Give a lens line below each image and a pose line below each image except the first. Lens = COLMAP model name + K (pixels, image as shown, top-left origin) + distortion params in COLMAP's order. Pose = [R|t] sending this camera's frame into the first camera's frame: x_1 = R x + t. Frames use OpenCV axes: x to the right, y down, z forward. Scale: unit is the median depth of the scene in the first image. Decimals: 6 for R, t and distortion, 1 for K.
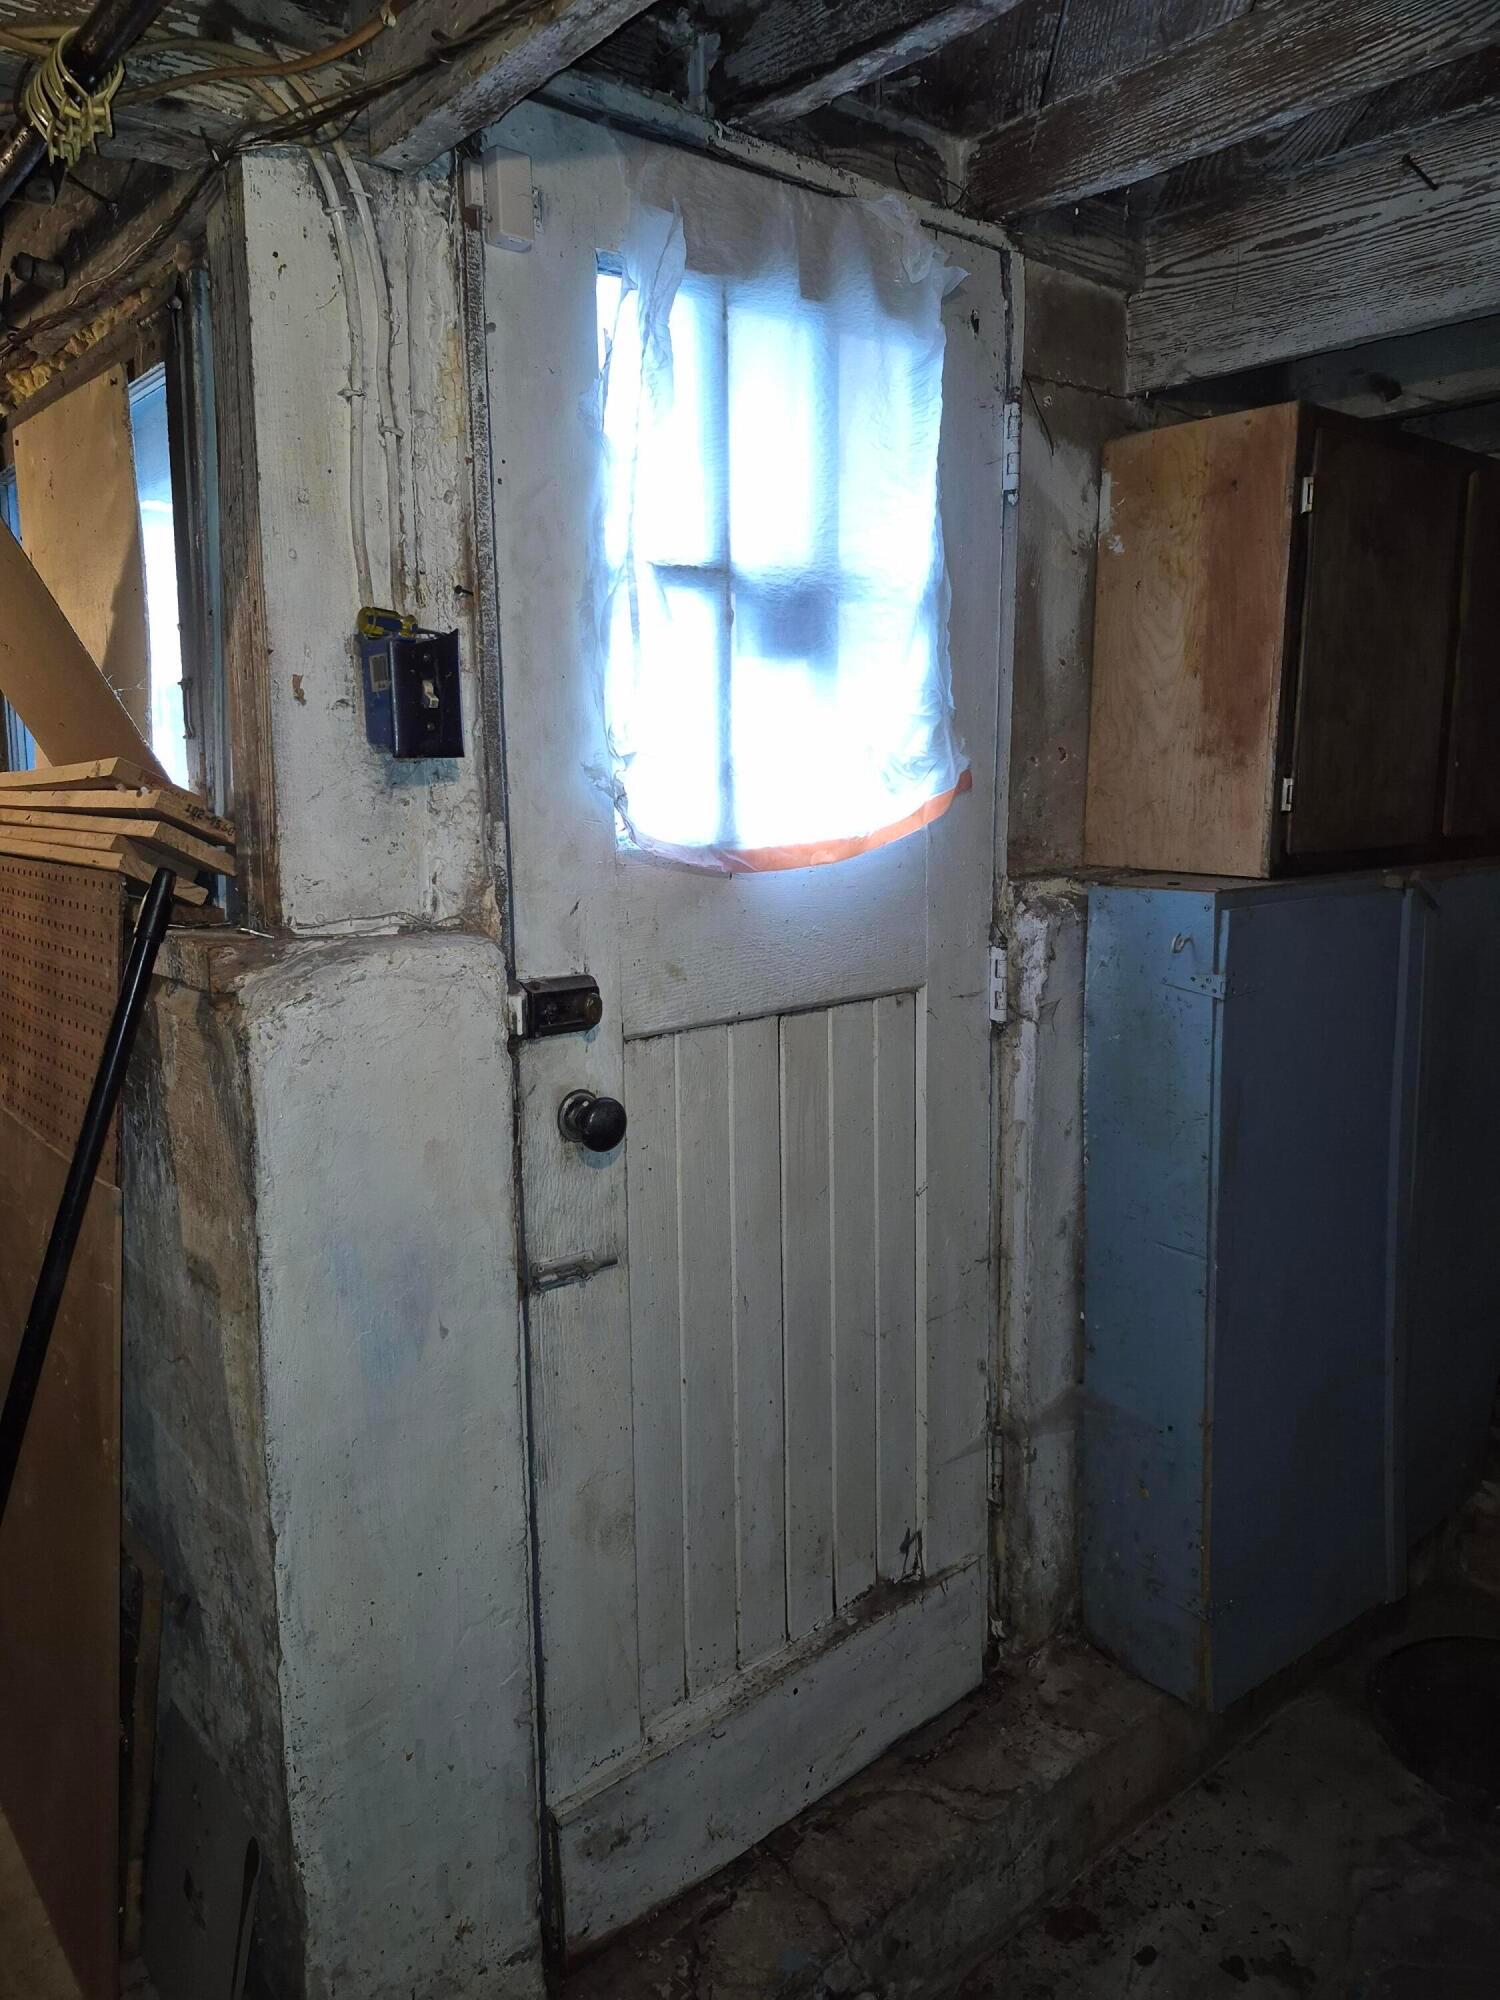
lens RADIAL K [[1392.6, 0, 745.8], [0, 1392.6, 934.5], [0, 0, 1]] dist [0.109068, -0.147453]
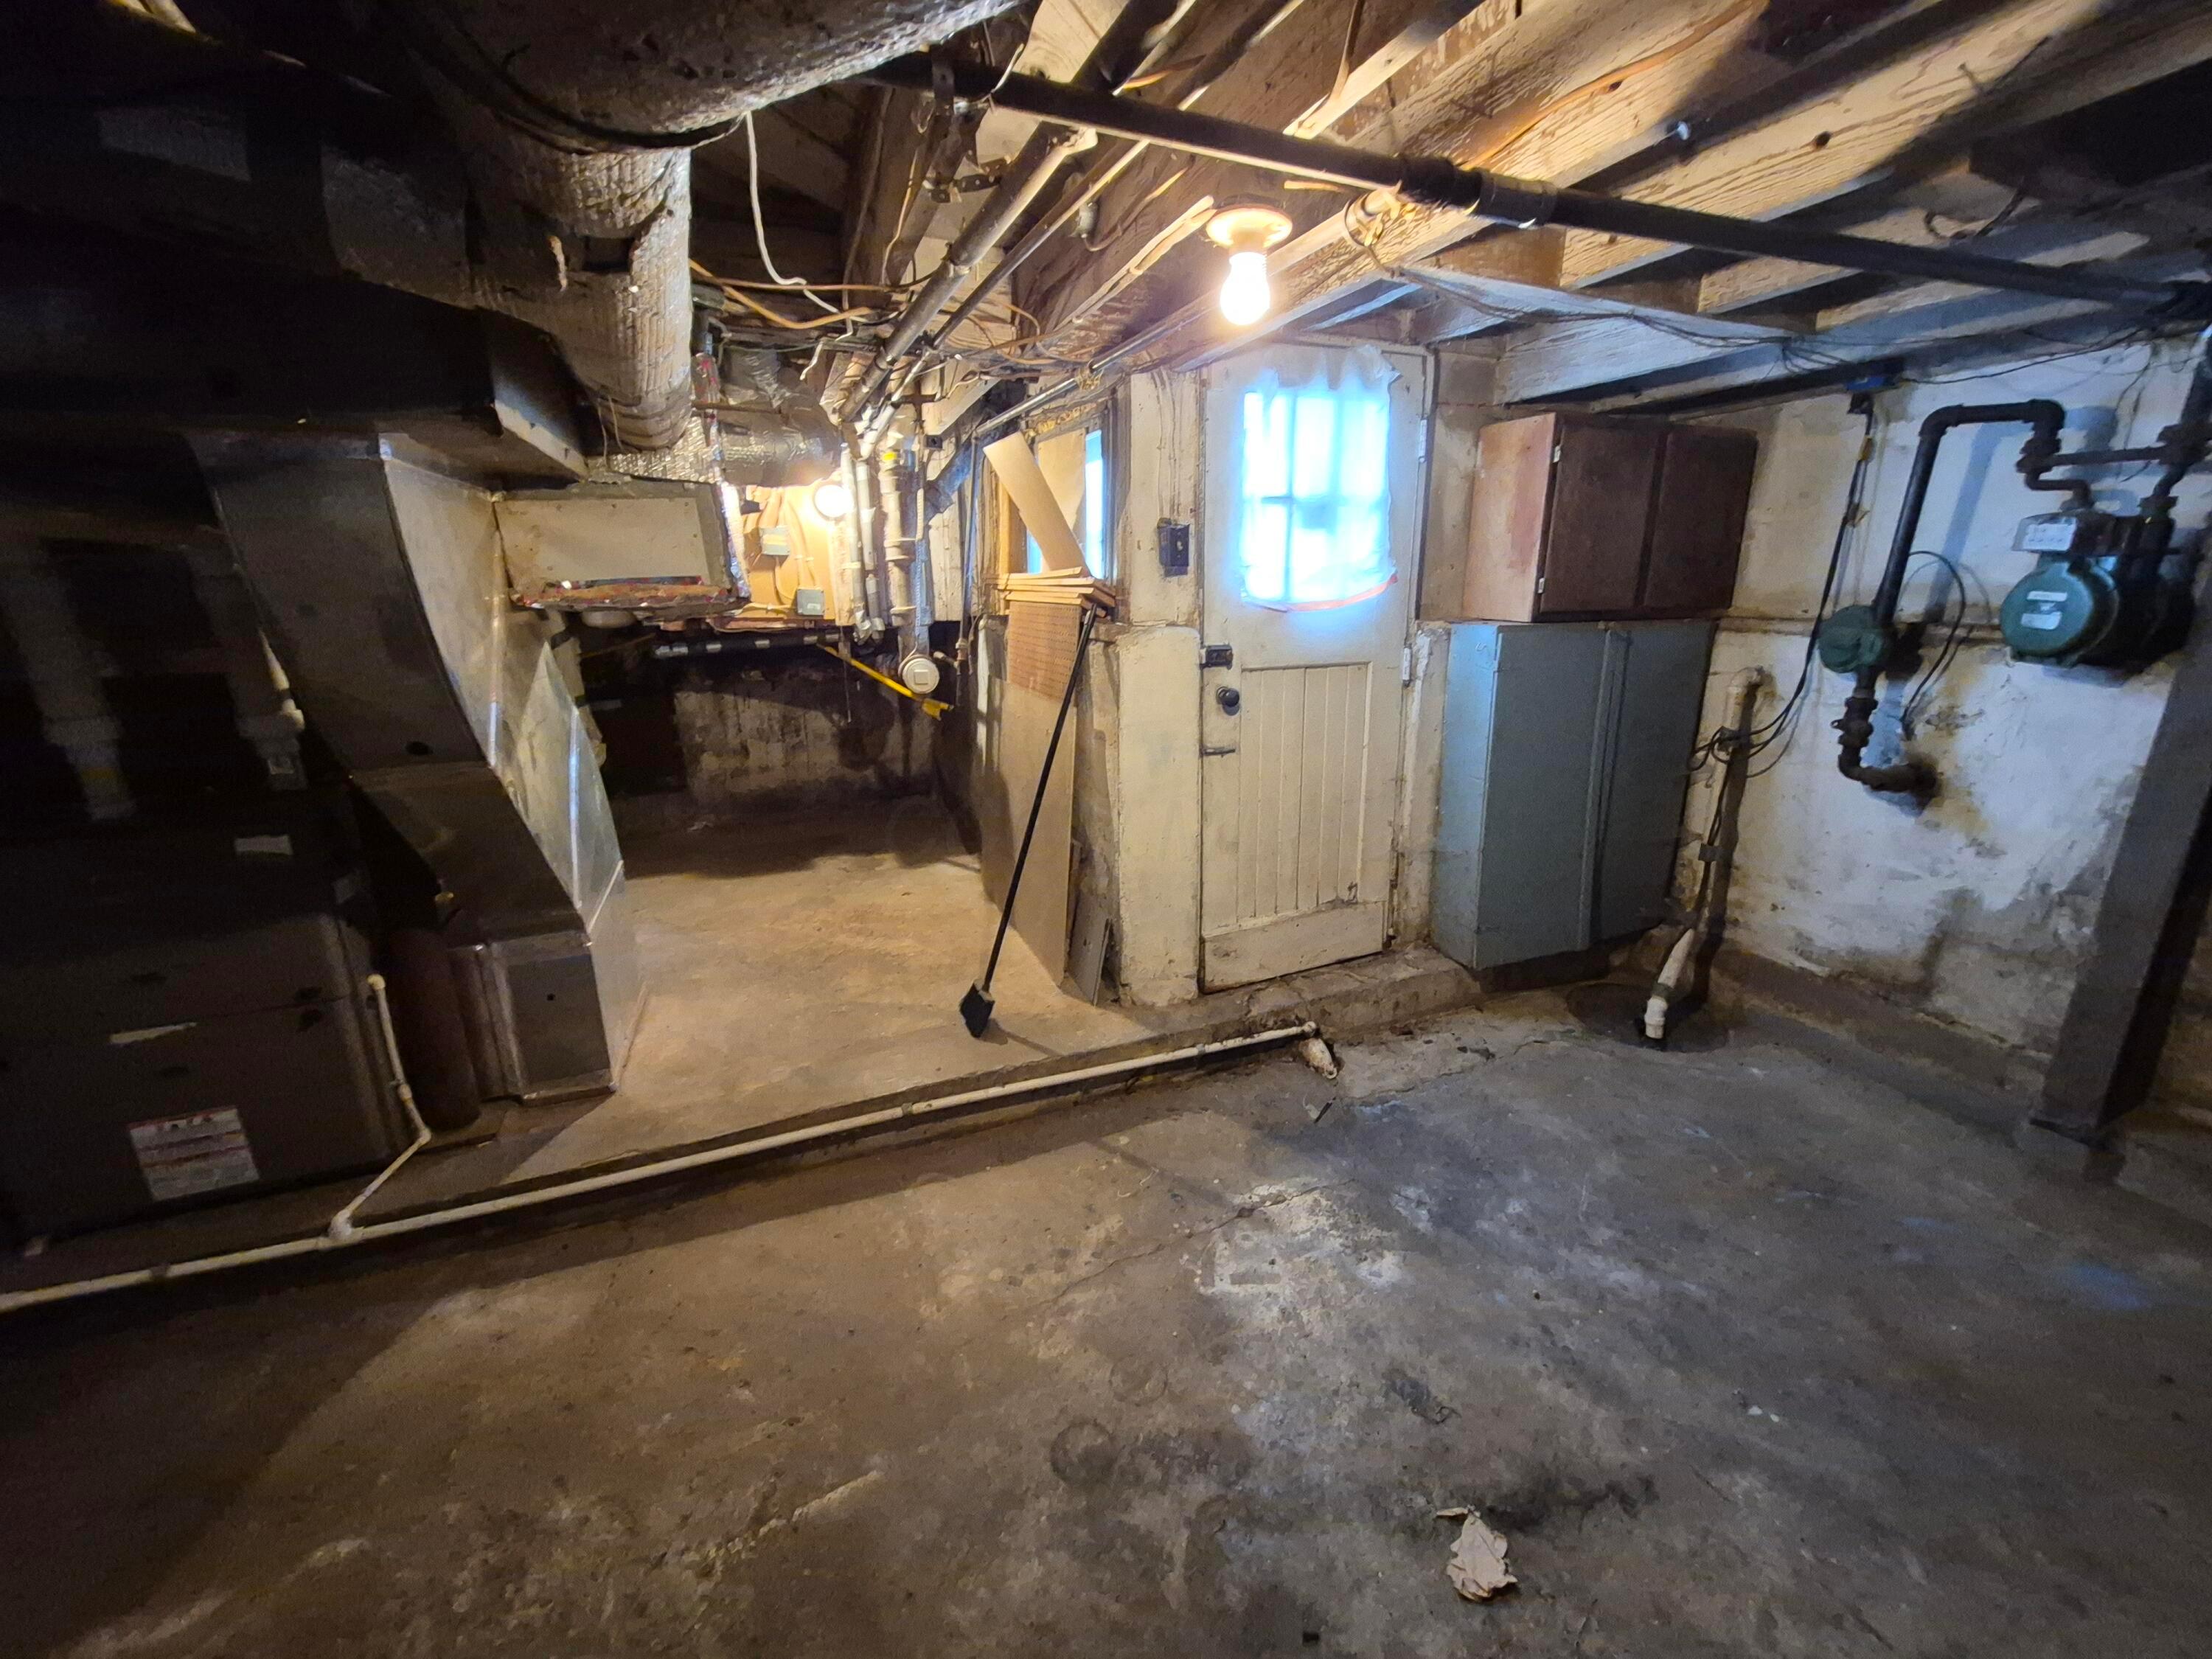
lens RADIAL K [[876.1, 0, 1110.9], [0, 876.1, 775.9], [0, 0, 1]] dist [-0.000031, -0.000238]
pose [[0.952481, 0.074962, -0.295230, 0.169807], [-0.043597, 0.992815, 0.111433, 0.087637], [0.301463, -0.093267, 0.948905, -0.657732]]
